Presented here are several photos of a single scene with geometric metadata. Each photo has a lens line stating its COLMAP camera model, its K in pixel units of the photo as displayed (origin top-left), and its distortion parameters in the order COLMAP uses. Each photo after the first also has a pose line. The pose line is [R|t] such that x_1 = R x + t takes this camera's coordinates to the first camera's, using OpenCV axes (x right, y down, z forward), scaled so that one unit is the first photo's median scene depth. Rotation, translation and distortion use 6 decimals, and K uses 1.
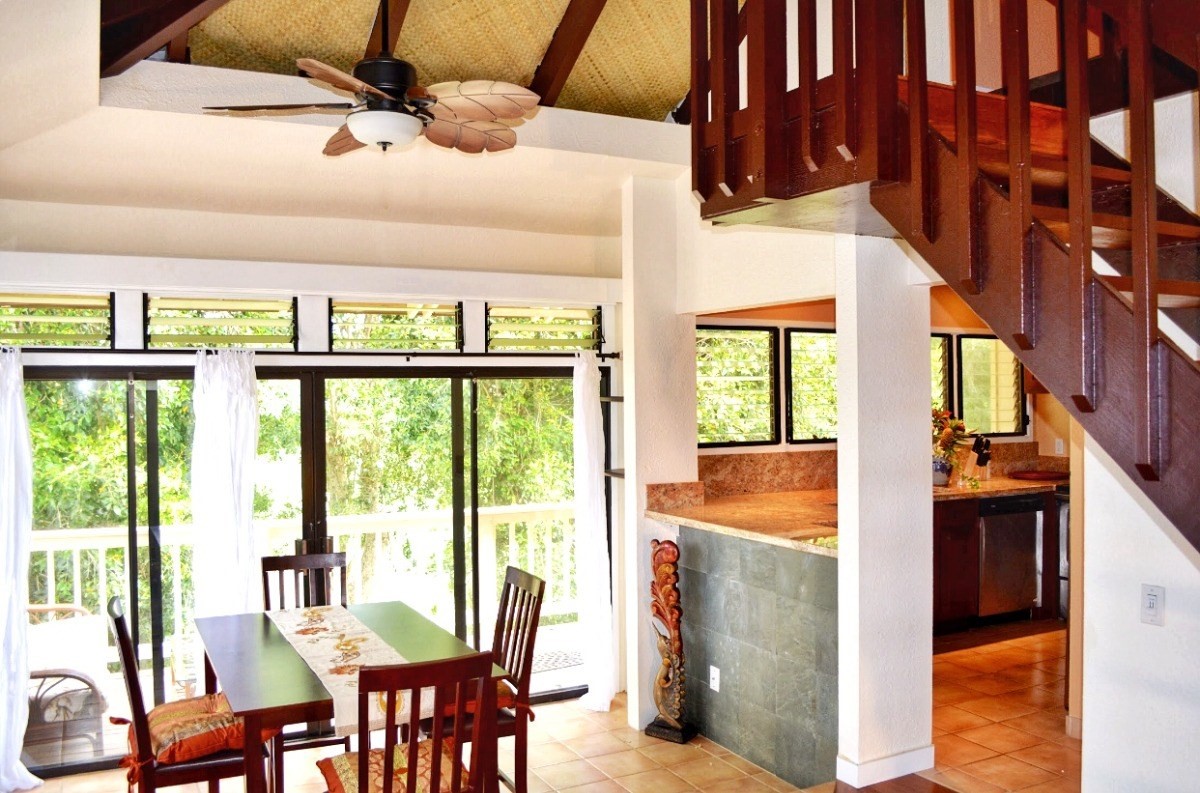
lens RADIAL K [[1026.3, 0, 600.0], [0, 1026.3, 396.5], [0, 0, 1]] dist [-0.119981, 0.001082]
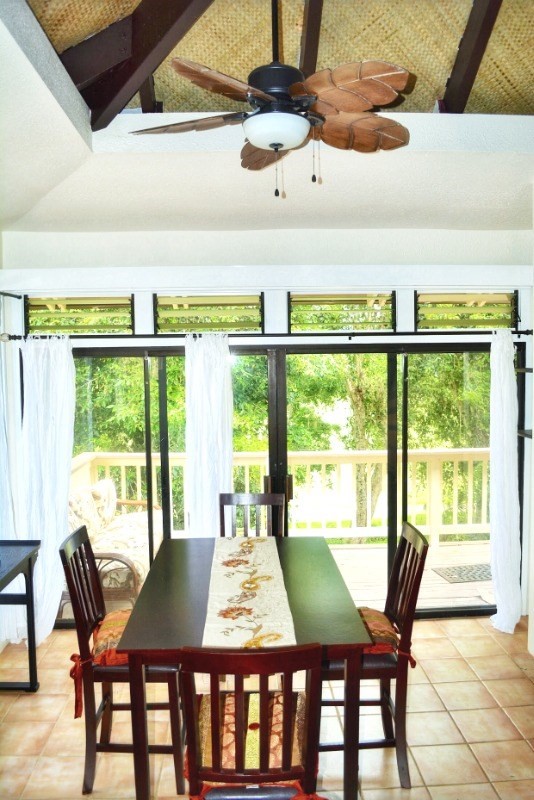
lens RADIAL K [[613.3, 0, 267.5], [0, 613.3, 397.2], [0, 0, 1]] dist [-0.090217, 0.003966]
pose [[0.898917, 0.021988, -0.437567, 0.055094], [0.004247, 0.998256, 0.058887, -0.009400], [0.438099, -0.054793, 0.897255, 0.293764]]
